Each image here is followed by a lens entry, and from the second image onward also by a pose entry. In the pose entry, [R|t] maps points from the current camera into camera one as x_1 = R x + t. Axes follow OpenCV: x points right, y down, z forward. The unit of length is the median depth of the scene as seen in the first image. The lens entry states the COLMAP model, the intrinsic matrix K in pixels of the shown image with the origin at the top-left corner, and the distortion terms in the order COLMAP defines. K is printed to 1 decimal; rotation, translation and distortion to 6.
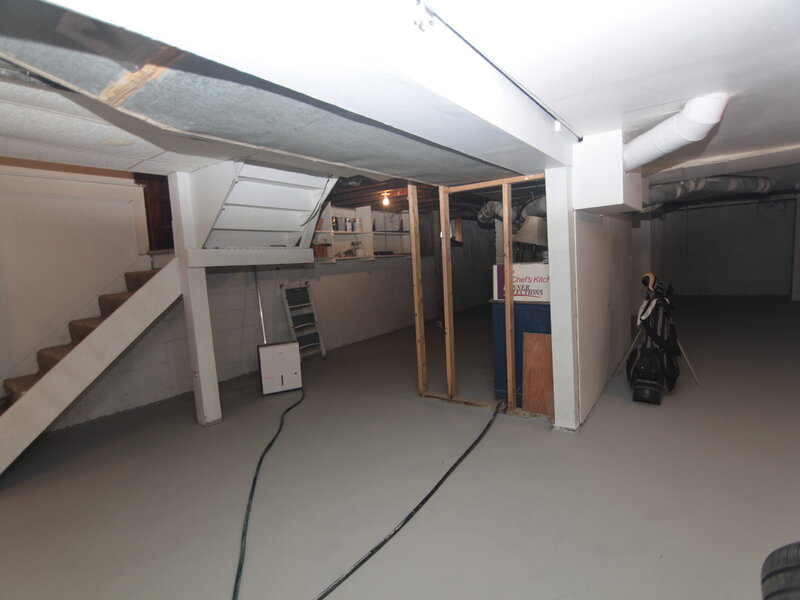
lens RADIAL K [[401.6, 0, 399.6], [0, 401.6, 302.4], [0, 0, 1]] dist [0.000433, -0.011850]
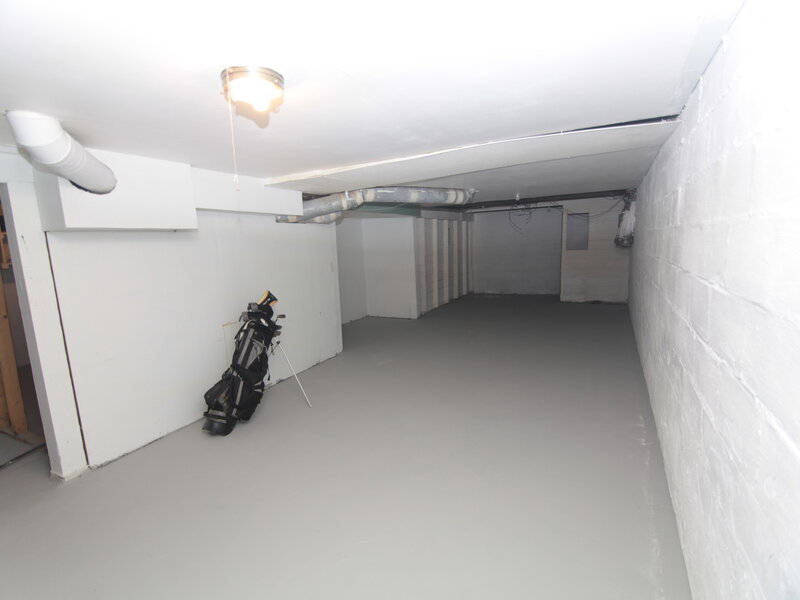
lens RADIAL K [[401.6, 0, 399.6], [0, 401.6, 302.4], [0, 0, 1]] dist [0.000433, -0.011850]
pose [[0.985136, -0.006584, 0.171649, 0.652858], [0.000873, 0.999444, 0.033324, -0.064803], [-0.171773, -0.032679, 0.984594, 0.008332]]
